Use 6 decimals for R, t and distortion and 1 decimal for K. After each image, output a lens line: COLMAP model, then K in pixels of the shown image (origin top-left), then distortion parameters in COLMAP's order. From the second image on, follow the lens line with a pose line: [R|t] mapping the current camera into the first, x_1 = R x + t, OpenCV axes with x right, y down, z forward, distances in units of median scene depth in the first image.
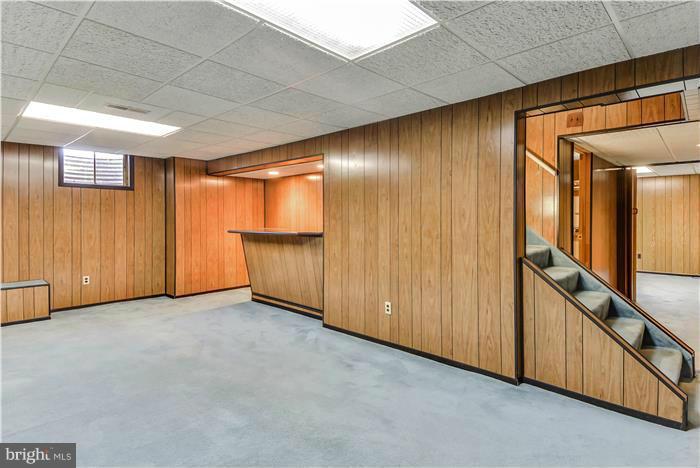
lens RADIAL K [[373.7, 0, 351.5], [0, 373.7, 227.4], [0, 0, 1]] dist [0.001971, -0.002082]
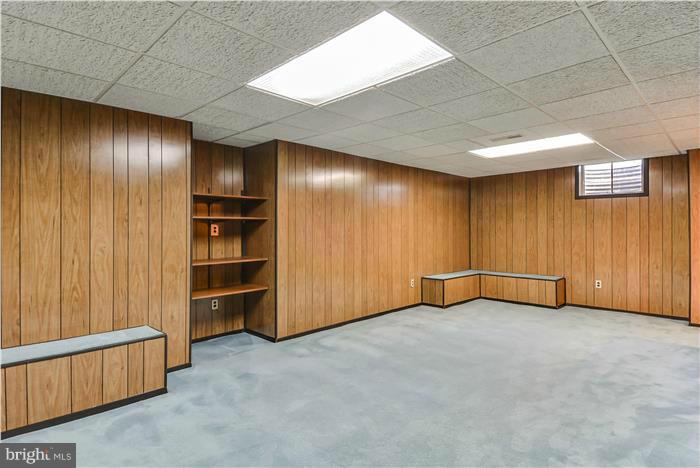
lens RADIAL K [[373.7, 0, 351.7], [0, 373.7, 230.4], [0, 0, 1]] dist [0.001971, -0.002082]
pose [[-0.054063, 0.005964, -0.998520, 0.397953], [-0.017356, 0.999825, 0.006912, -0.008607], [0.998387, 0.017704, -0.053950, 0.345580]]
